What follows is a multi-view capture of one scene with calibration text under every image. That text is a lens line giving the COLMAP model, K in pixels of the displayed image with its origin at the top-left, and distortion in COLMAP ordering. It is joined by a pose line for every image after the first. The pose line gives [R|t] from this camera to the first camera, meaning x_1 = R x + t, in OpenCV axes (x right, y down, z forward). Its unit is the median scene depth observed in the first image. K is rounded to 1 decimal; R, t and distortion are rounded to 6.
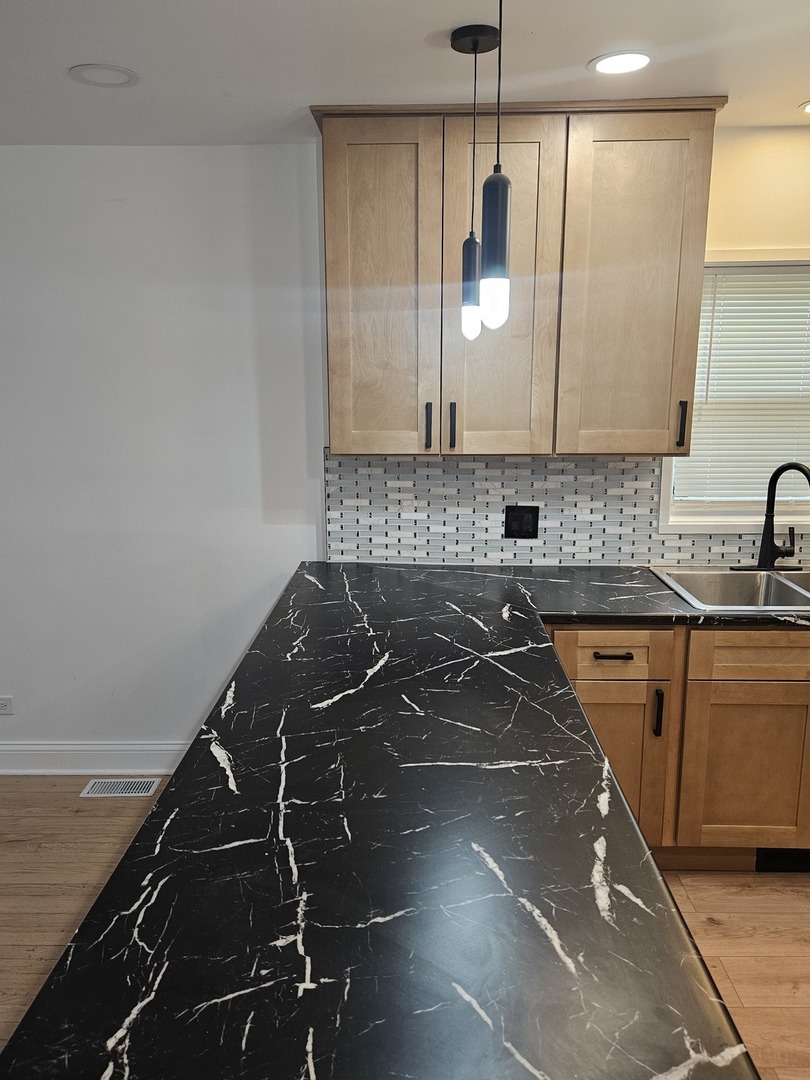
lens RADIAL K [[807.2, 0, 400.7], [0, 807.2, 532.4], [0, 0, 1]] dist [0.064459, -0.036934]
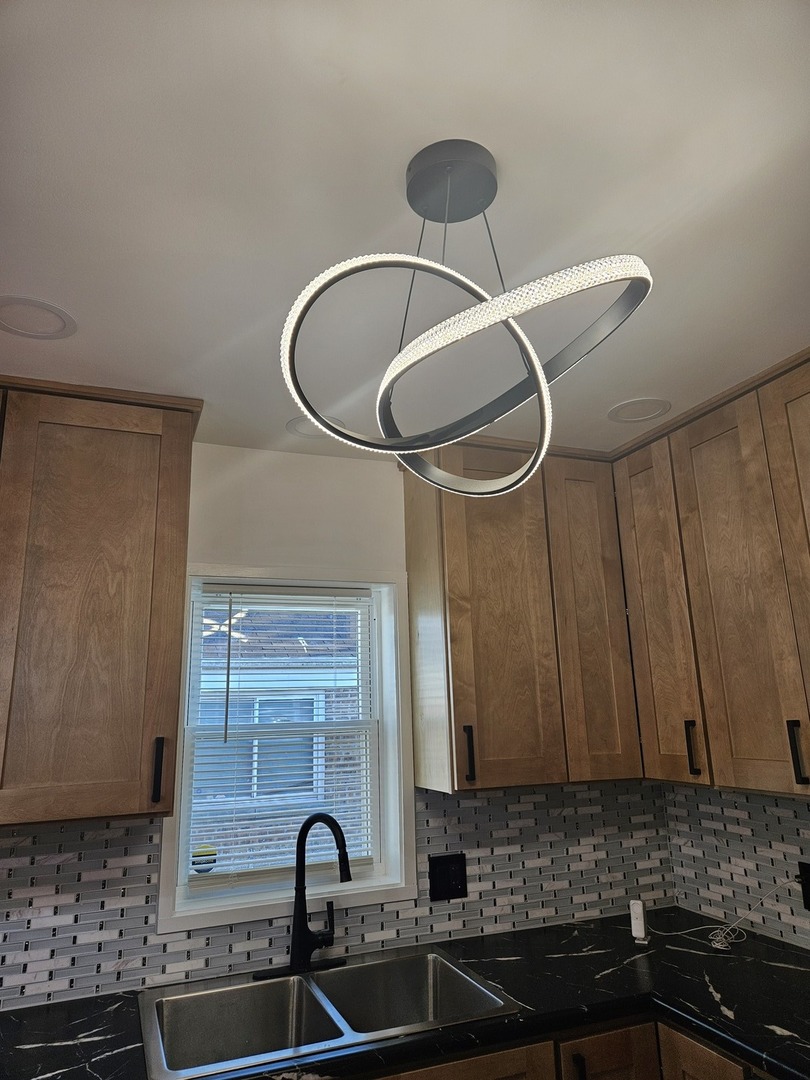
lens RADIAL K [[729.2, 0, 408.8], [0, 729.2, 532.2], [0, 0, 1]] dist [0.054490, -0.041495]
pose [[0.919256, 0.073062, 0.386820, 0.245857], [0.104134, 0.902492, -0.417929, -0.022130], [-0.379637, 0.424465, 0.822013, 0.240177]]
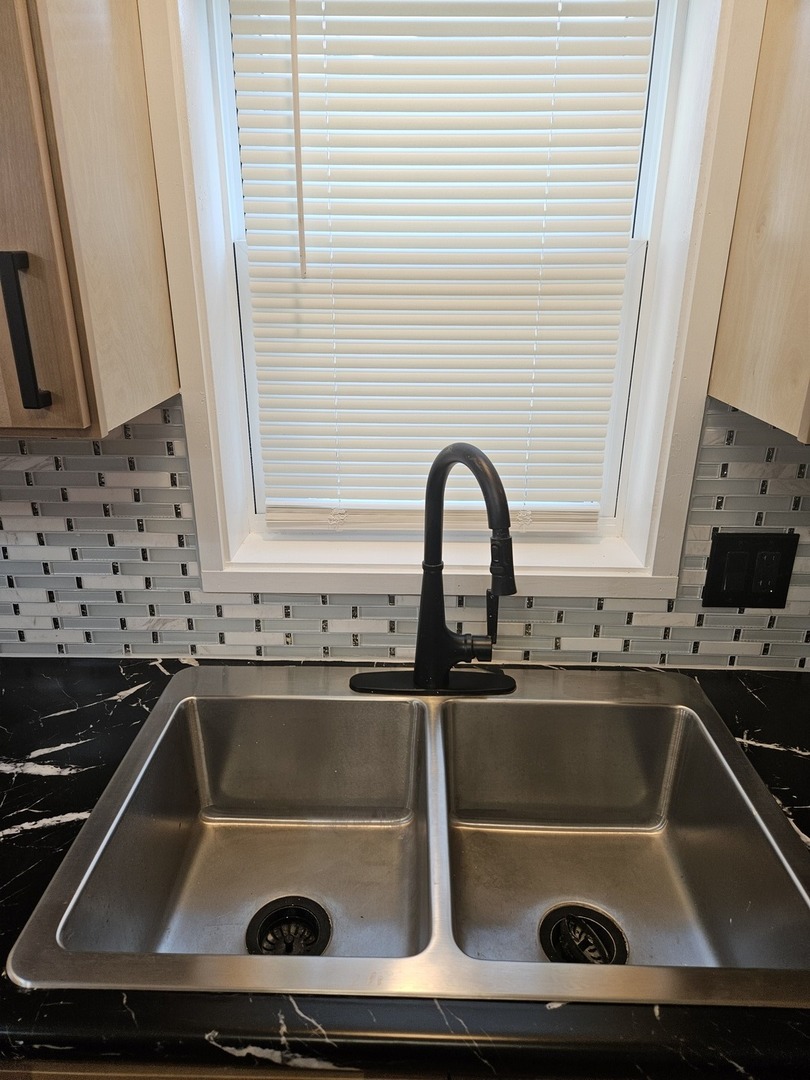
lens RADIAL K [[729.2, 0, 392.1], [0, 729.2, 530.9], [0, 0, 1]] dist [0.054490, -0.041495]
pose [[0.999950, 0.007505, -0.006636, 0.422801], [-0.006361, 0.987385, 0.158212, -0.092449], [0.007740, -0.158162, 0.987383, 0.630315]]
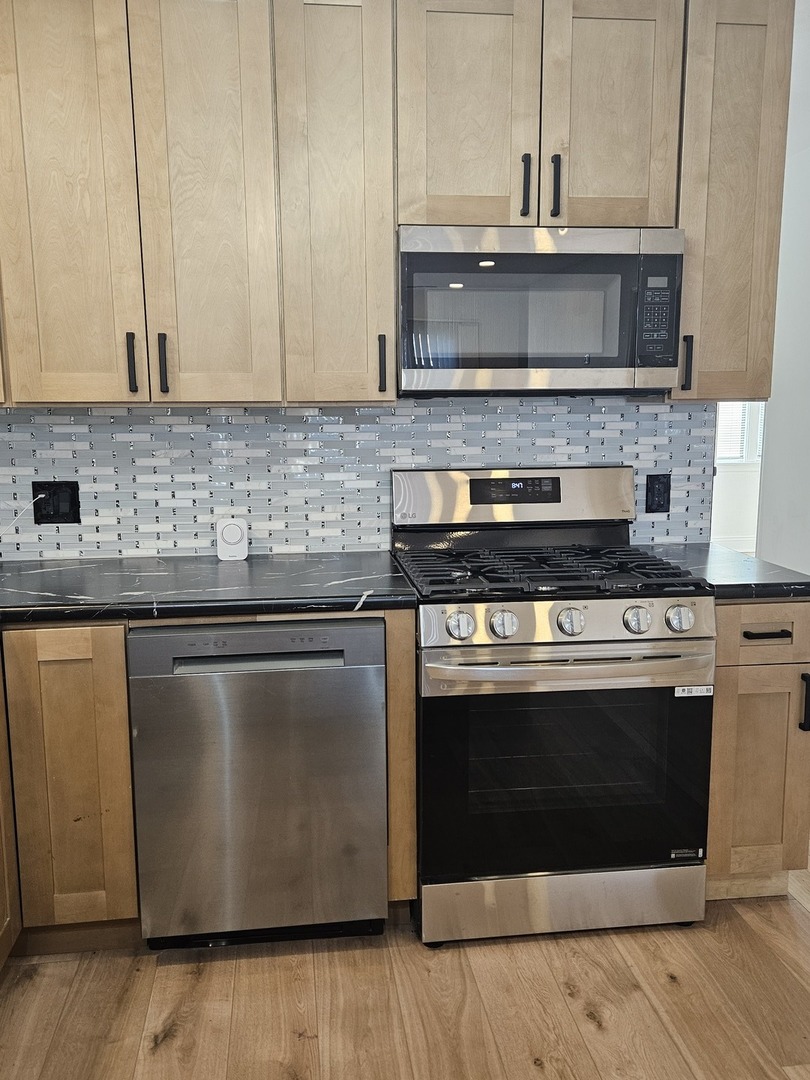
lens RADIAL K [[879.1, 0, 398.9], [0, 879.1, 529.8], [0, 0, 1]] dist [0.054990, -0.018908]
pose [[-0.160699, -0.143366, 0.976536, -0.009944], [0.207149, 0.962460, 0.175388, -0.027148], [-0.965021, 0.230473, -0.124968, 0.589554]]
